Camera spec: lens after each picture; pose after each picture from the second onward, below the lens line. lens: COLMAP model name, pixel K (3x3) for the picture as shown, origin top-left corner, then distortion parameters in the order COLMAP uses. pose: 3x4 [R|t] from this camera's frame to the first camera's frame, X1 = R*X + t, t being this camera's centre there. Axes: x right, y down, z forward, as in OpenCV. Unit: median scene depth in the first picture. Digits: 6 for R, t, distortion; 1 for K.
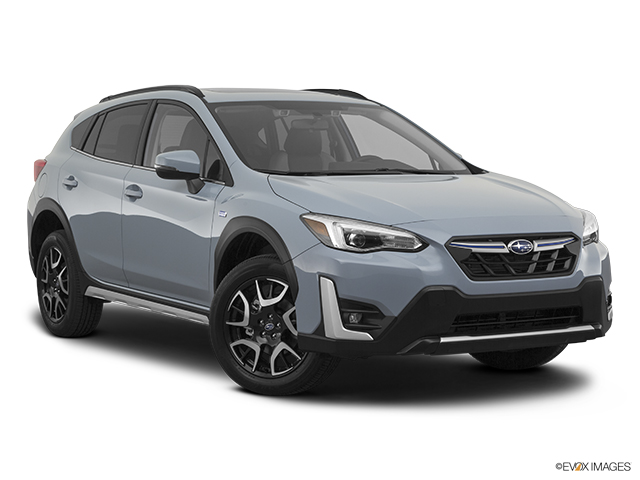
lens RADIAL K [[1101.6, 0, 319.3], [0, 1101.6, 237.7], [0, 0, 1]] dist [-0.178957, 0.000000]
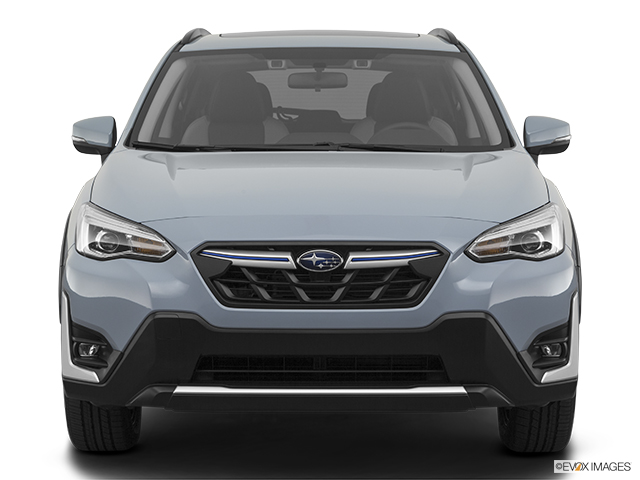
lens RADIAL K [[1444.9, 0, 318.6], [0, 1444.9, 242.1], [0, 0, 1]] dist [0.079874, 0.000000]
pose [[0.923177, 0.035917, -0.382692, 0.523264], [-0.032687, 0.999354, 0.014943, -0.016267], [0.382982, -0.001286, 0.923755, 0.181843]]
